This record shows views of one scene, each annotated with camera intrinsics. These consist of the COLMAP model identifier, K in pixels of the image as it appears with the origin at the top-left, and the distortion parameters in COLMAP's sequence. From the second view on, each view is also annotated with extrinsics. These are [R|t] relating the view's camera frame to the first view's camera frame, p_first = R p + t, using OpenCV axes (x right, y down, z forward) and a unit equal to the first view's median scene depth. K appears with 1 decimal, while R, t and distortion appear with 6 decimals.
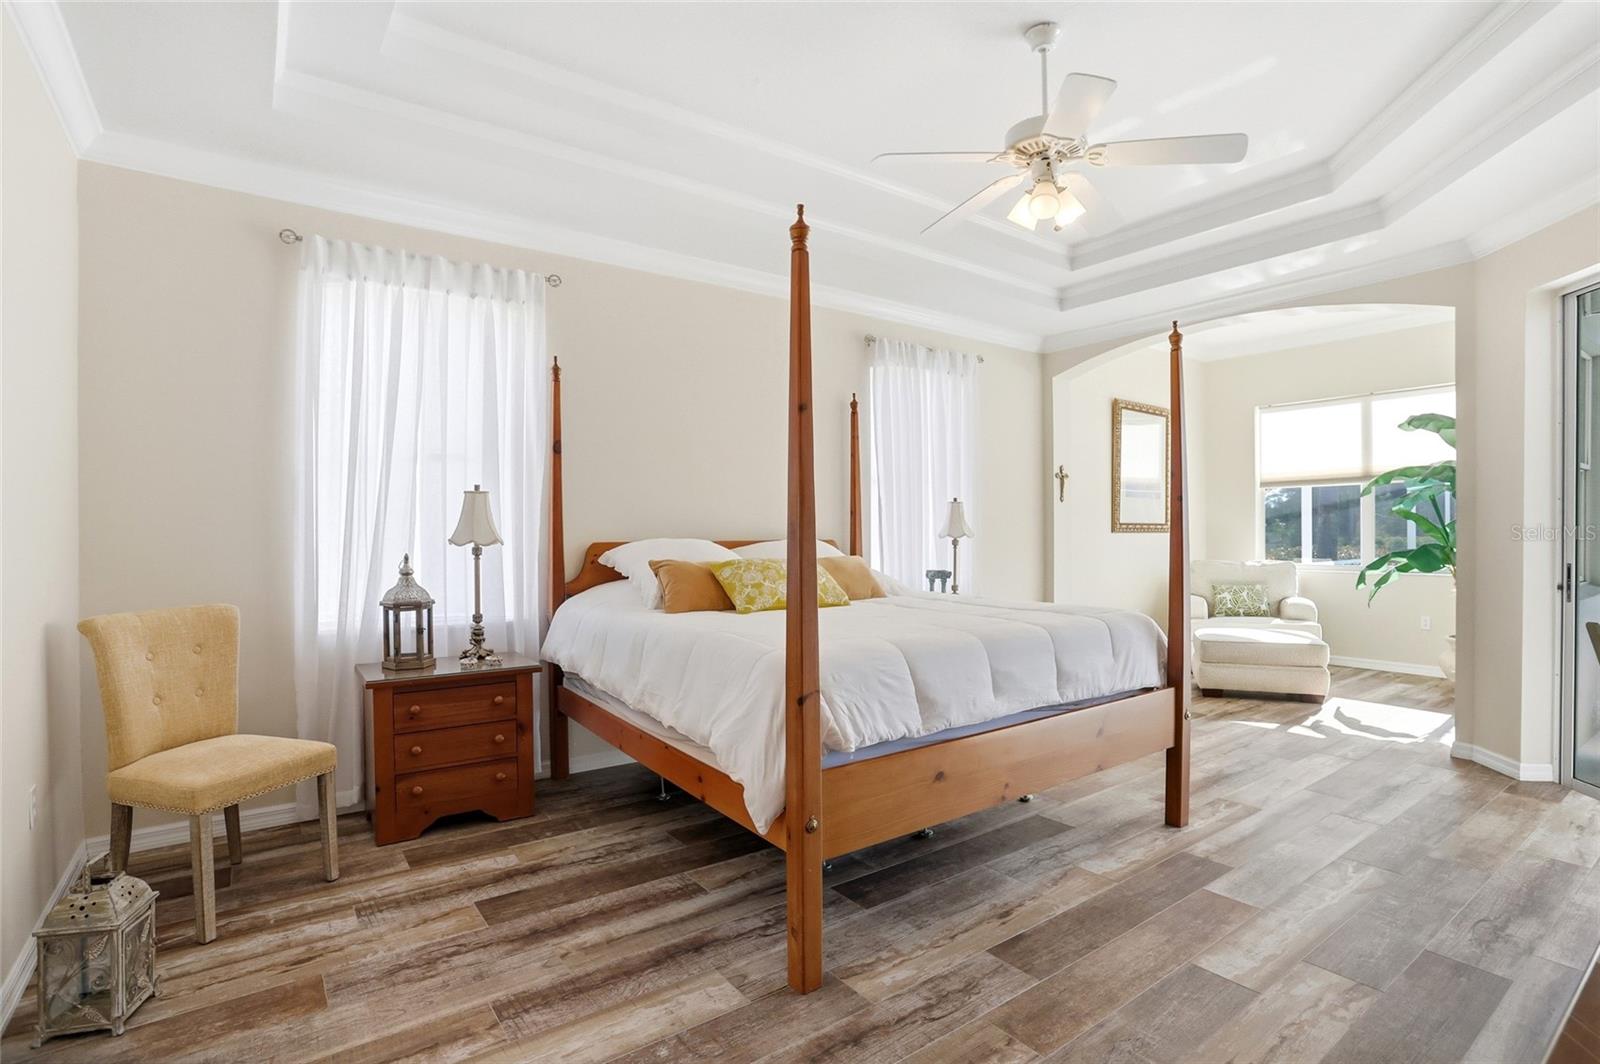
lens RADIAL K [[782.2, 0, 802.8], [0, 782.2, 530.7], [0, 0, 1]] dist [-0.052824, 0.012191]
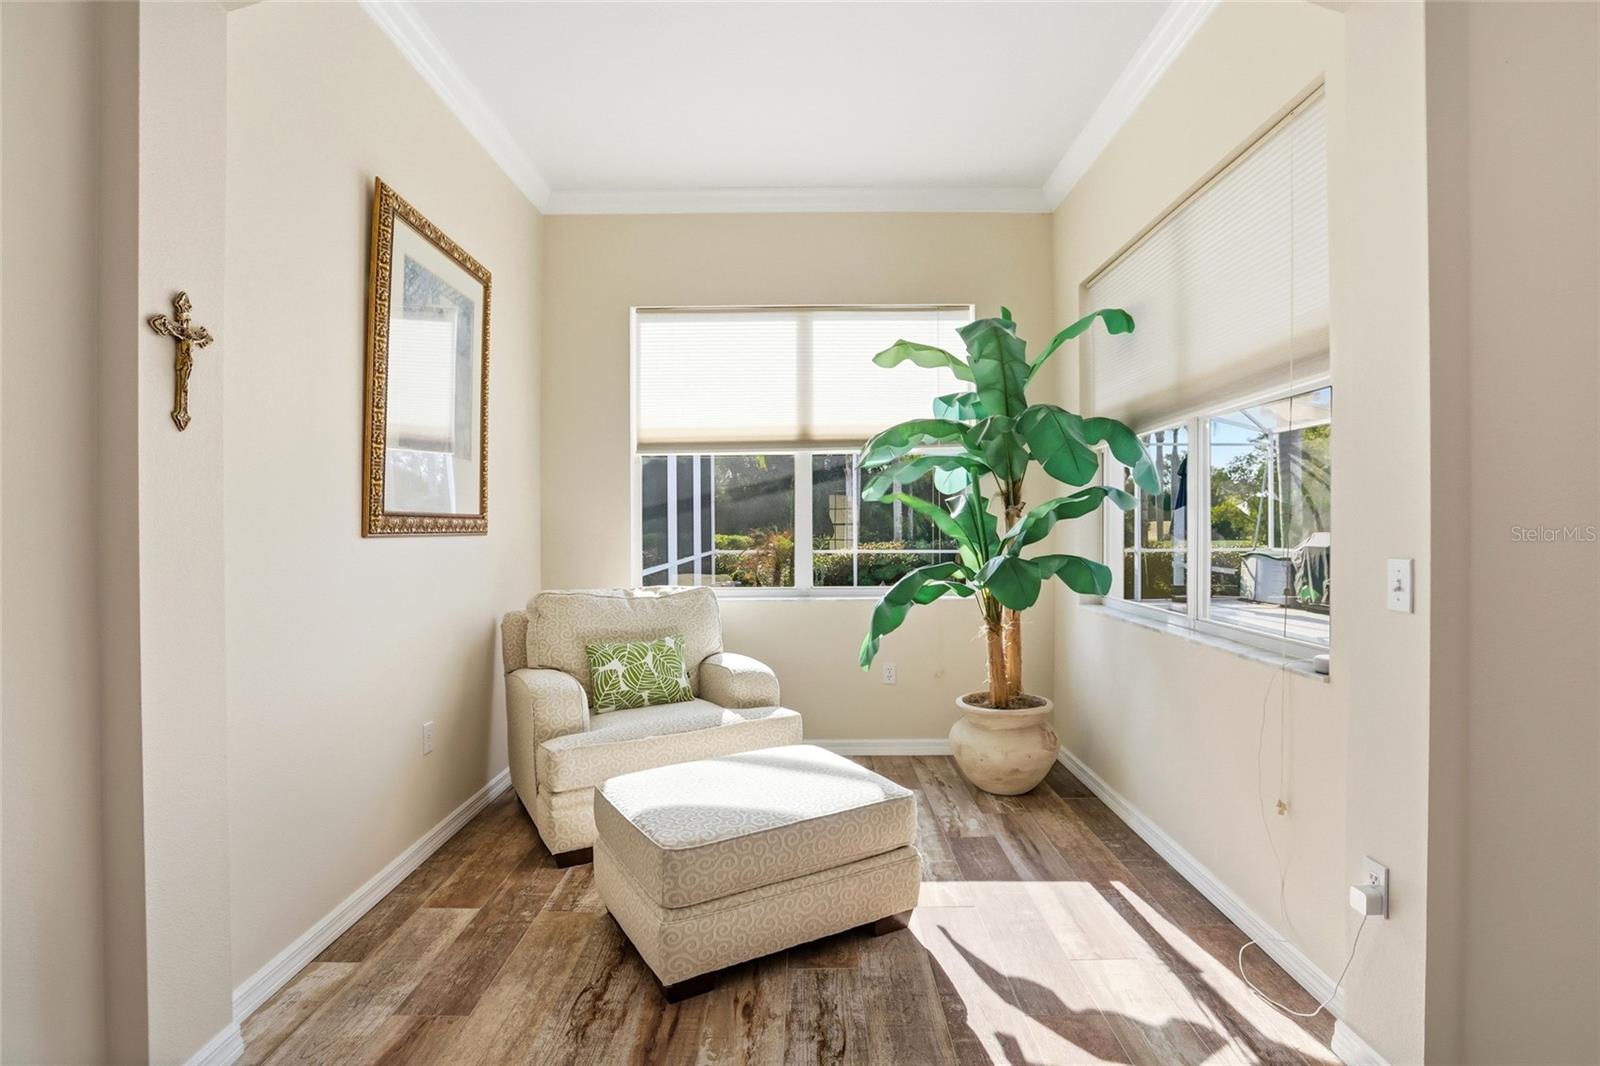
lens RADIAL K [[782.2, 0, 805.8], [0, 782.2, 528.8], [0, 0, 1]] dist [-0.052824, 0.012191]
pose [[0.593588, -0.004020, 0.804759, 0.233142], [0.004950, 0.999987, 0.001345, -0.001601], [-0.804754, 0.003185, 0.593600, 0.624240]]
